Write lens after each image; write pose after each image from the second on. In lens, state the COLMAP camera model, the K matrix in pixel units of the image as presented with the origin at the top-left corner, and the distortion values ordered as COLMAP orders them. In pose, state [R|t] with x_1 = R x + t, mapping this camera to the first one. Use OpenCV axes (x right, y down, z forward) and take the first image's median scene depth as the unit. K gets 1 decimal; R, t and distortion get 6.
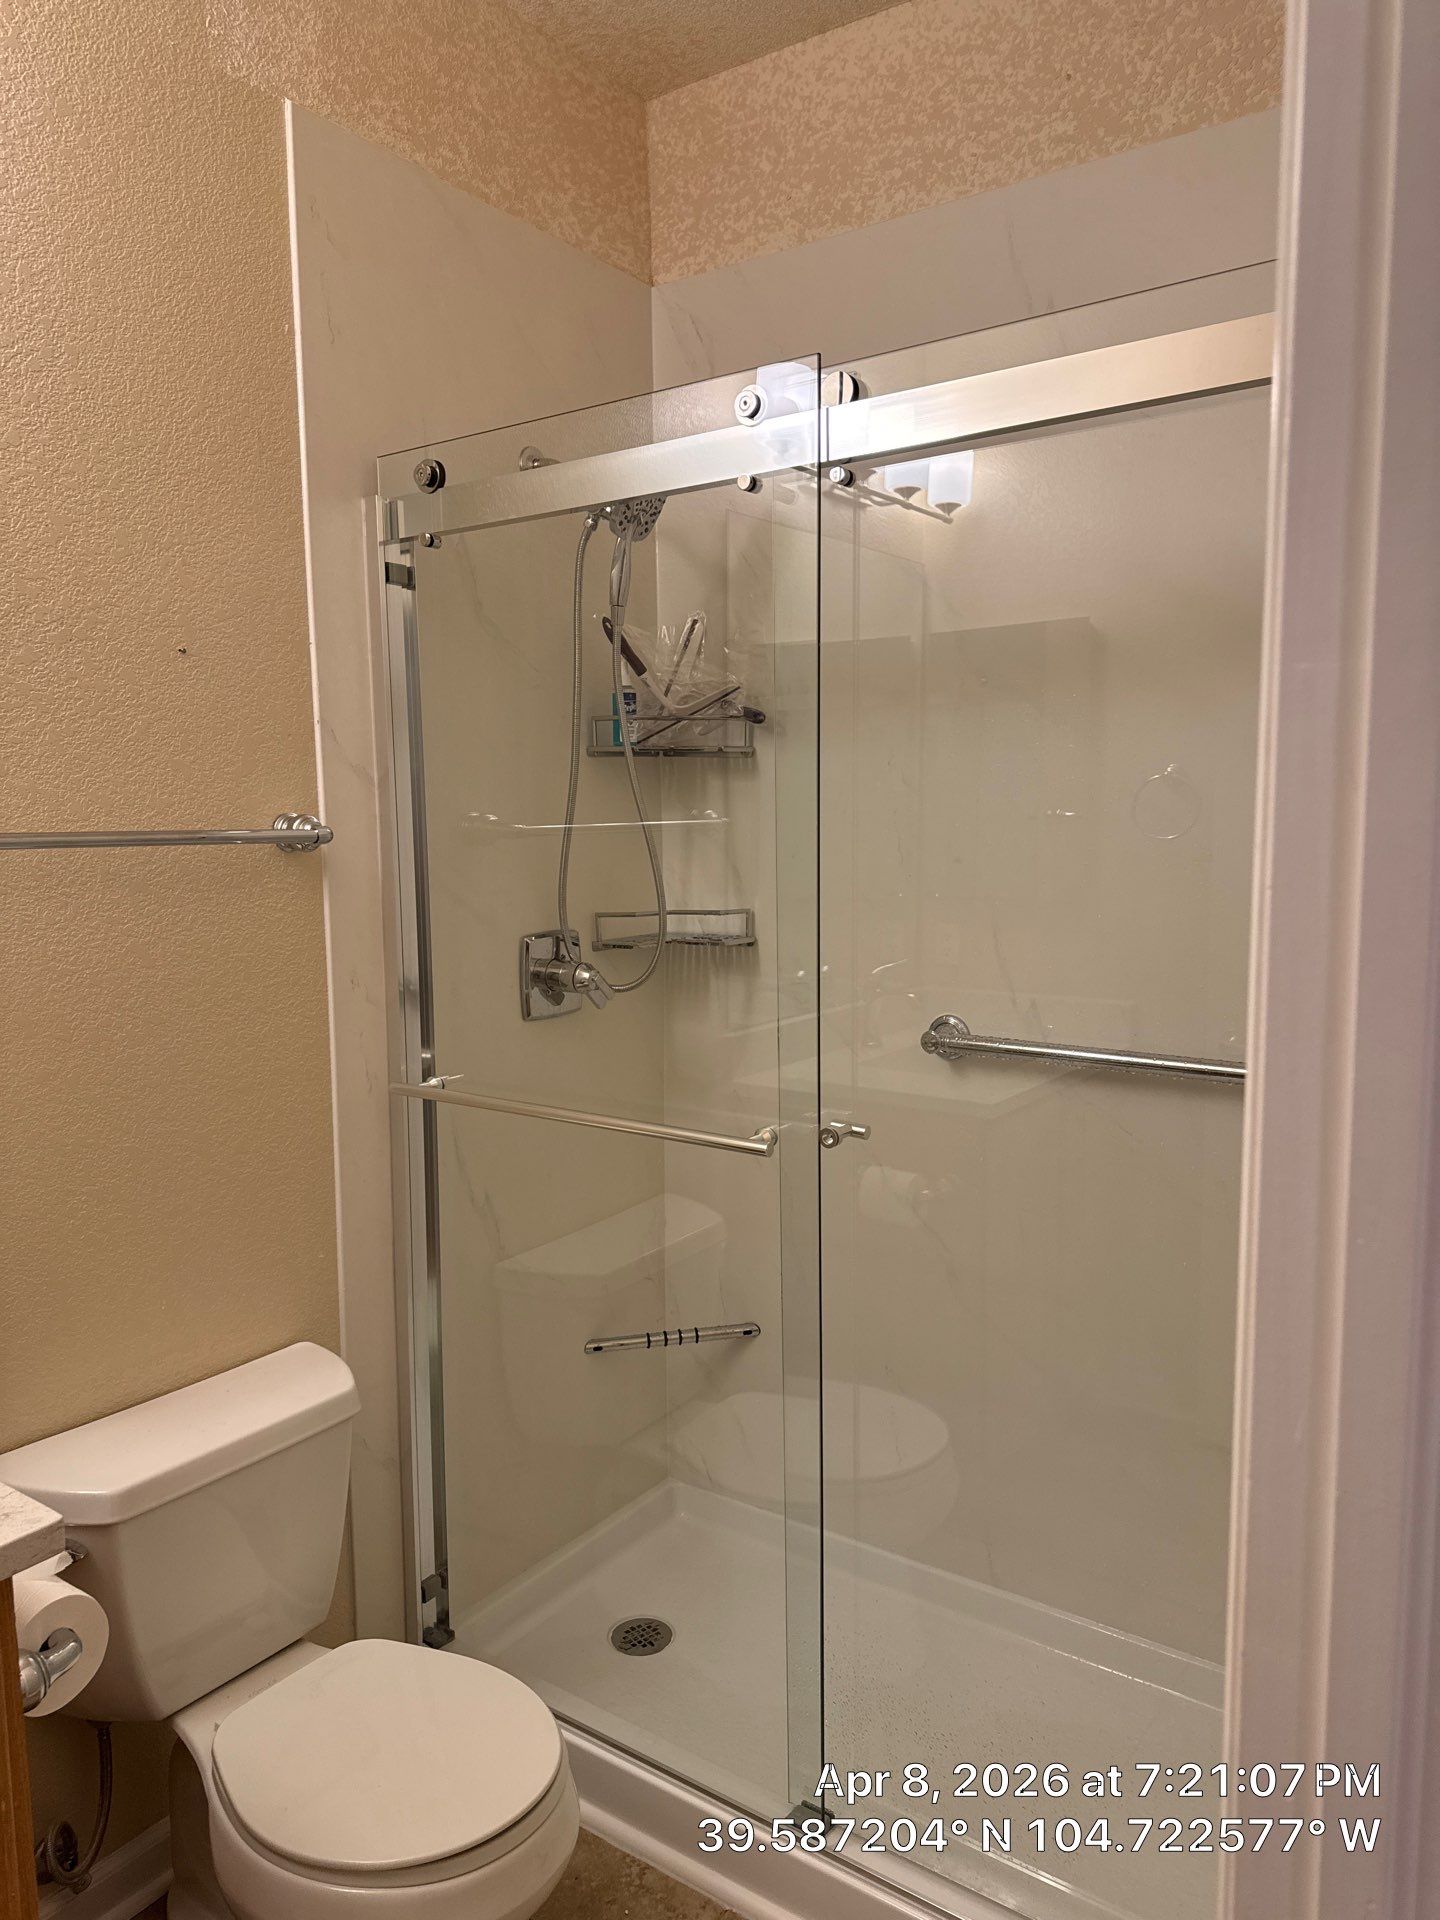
lens RADIAL K [[1392.1, 0, 703.7], [0, 1392.1, 952.3], [0, 0, 1]] dist [0.095123, -0.055165]
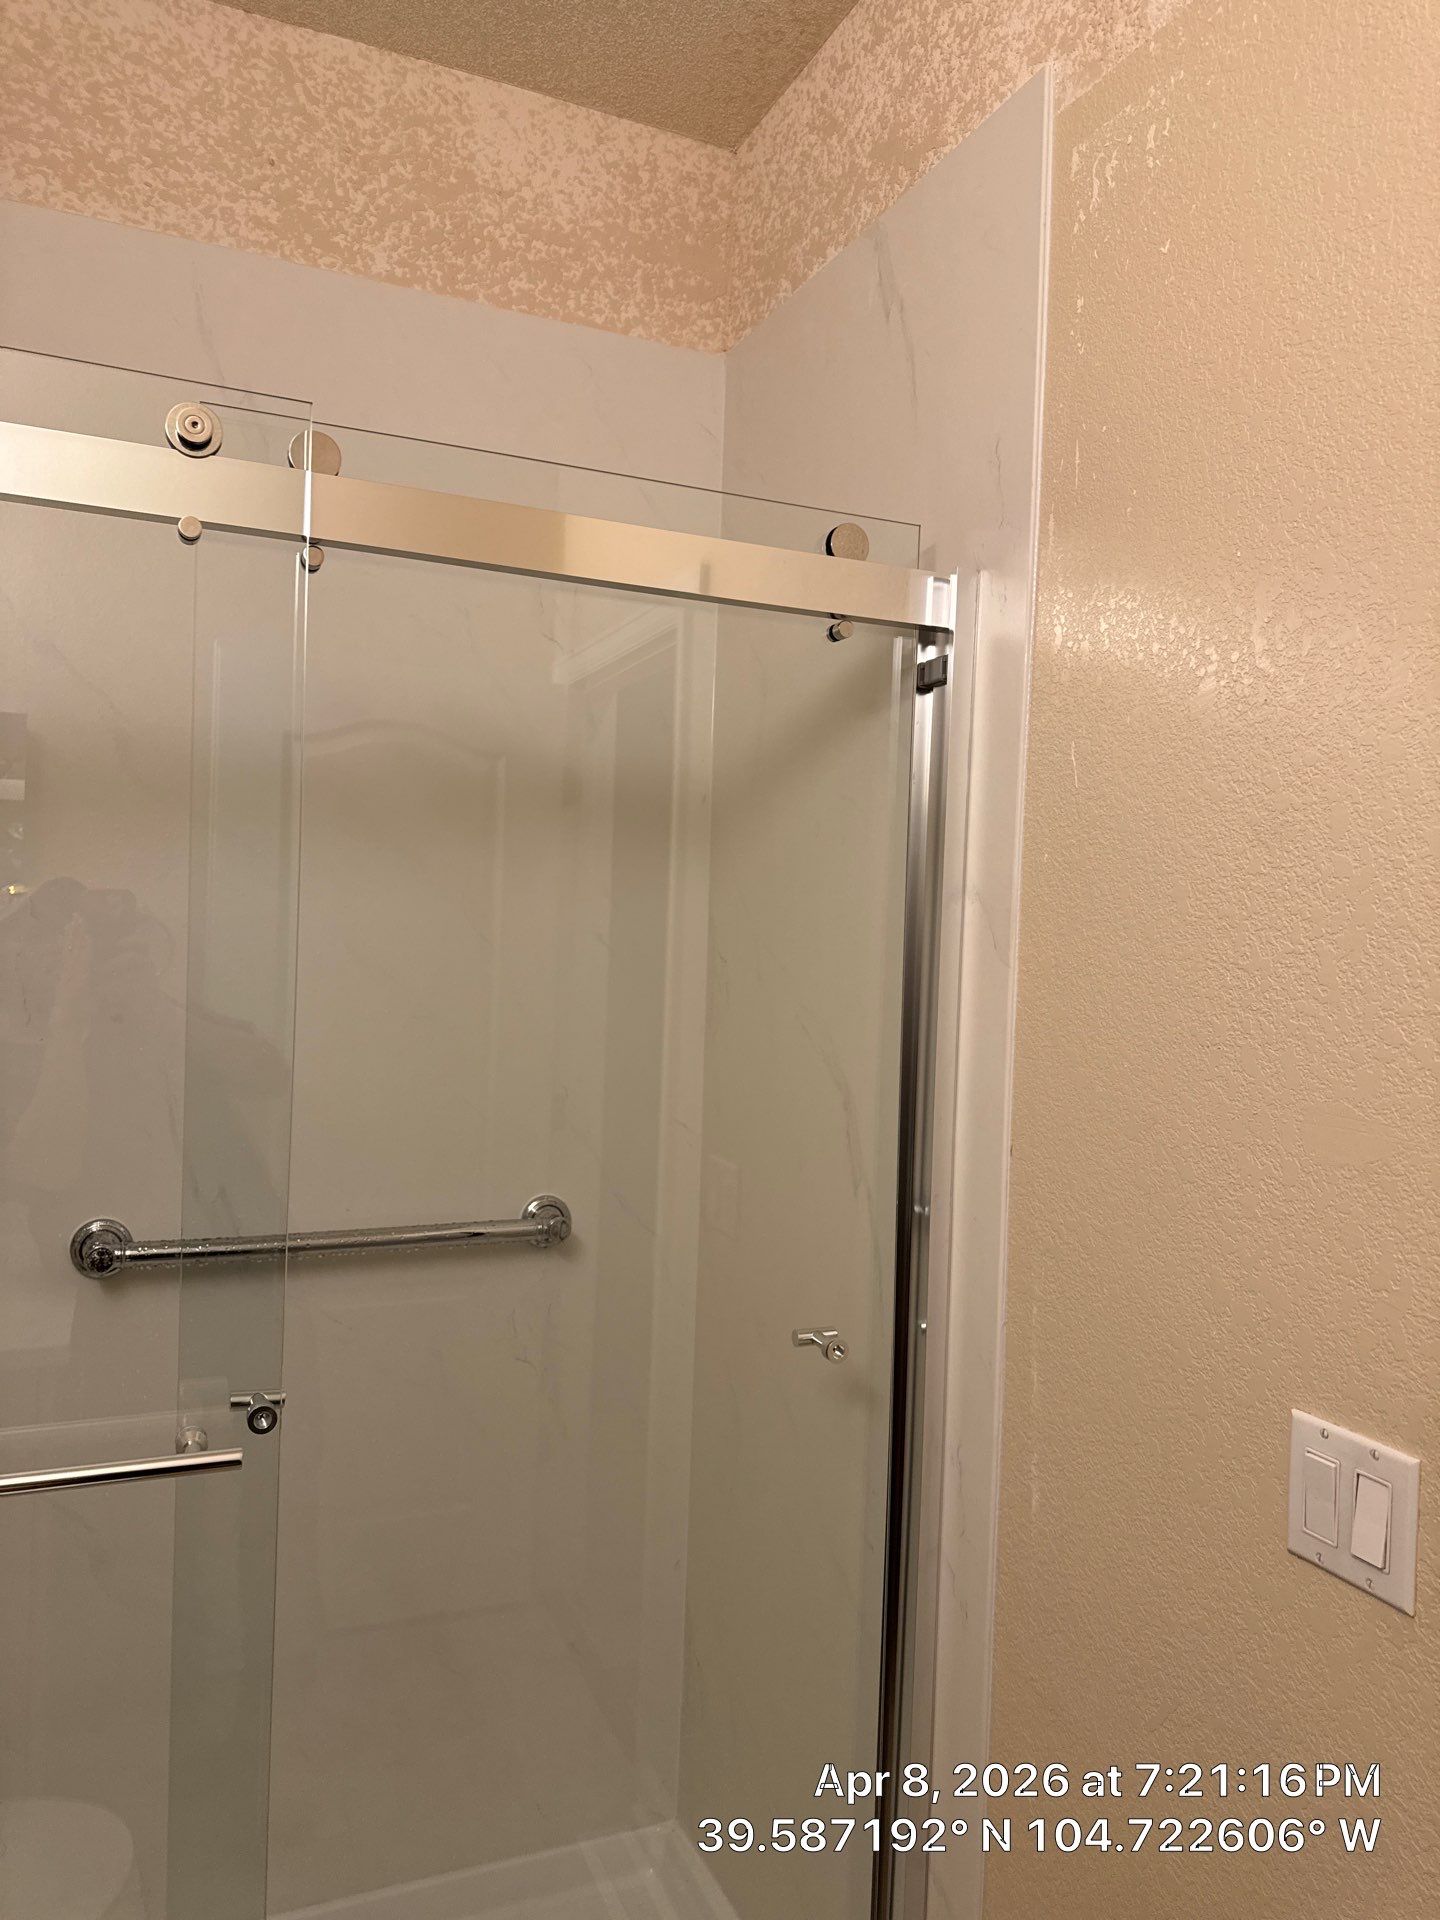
lens RADIAL K [[1392.1, 0, 703.7], [0, 1392.1, 952.3], [0, 0, 1]] dist [0.095123, -0.055165]
pose [[0.508773, 0.008389, 0.860860, -0.372647], [0.071949, 0.996040, -0.052228, -0.042639], [-0.857889, 0.088510, 0.506155, 0.339699]]
